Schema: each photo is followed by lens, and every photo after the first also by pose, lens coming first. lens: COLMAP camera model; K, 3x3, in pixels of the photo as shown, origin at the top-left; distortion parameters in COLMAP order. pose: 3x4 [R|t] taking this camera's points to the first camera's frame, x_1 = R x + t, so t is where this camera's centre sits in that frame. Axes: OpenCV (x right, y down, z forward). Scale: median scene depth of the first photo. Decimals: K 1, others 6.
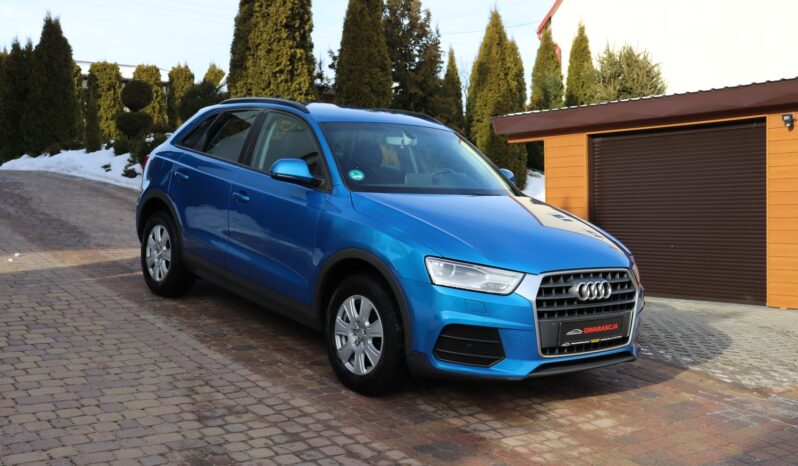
lens RADIAL K [[907.5, 0, 397.1], [0, 907.5, 235.4], [0, 0, 1]] dist [0.016455, 0.000000]
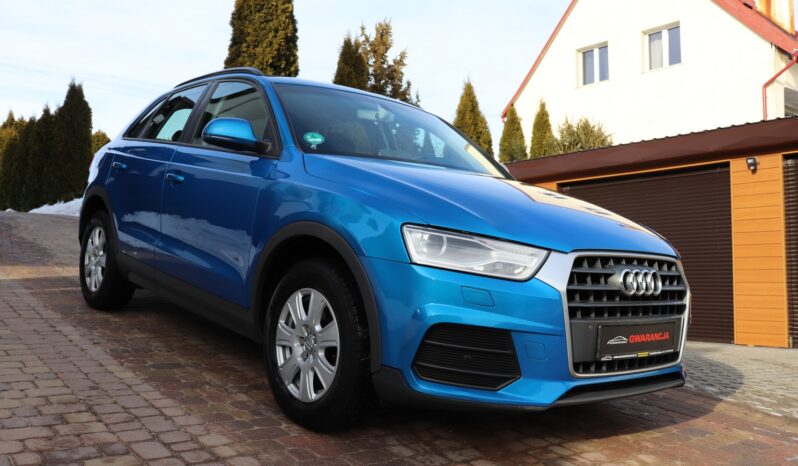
lens RADIAL K [[729.9, 0, 393.8], [0, 729.9, 234.4], [0, 0, 1]] dist [-0.066415, 0.000000]
pose [[0.999747, 0.015973, 0.015825, 0.014140], [-0.014499, 0.995904, -0.089252, 0.068908], [-0.017186, 0.089000, 0.995883, 0.398346]]
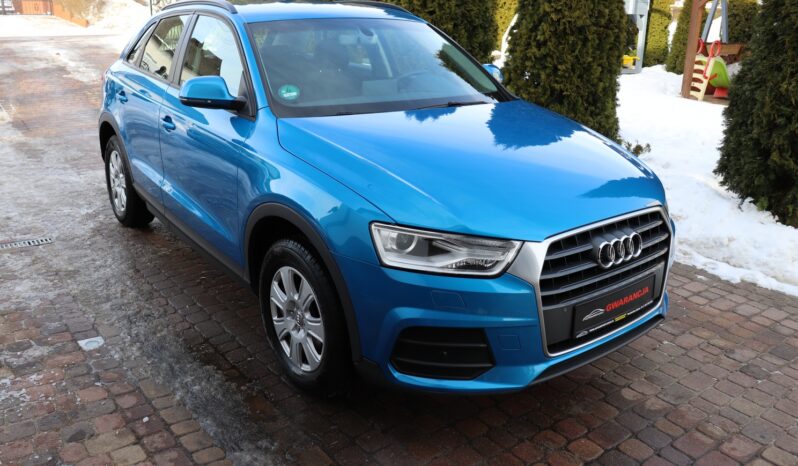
lens RADIAL K [[662.4, 0, 400.6], [0, 662.4, 229.6], [0, 0, 1]] dist [-0.174322, 0.156664]
pose [[0.998140, -0.049650, -0.035368, 0.060384], [0.055440, 0.980595, 0.188043, -0.052371], [0.025345, -0.189655, 0.981524, 0.458985]]
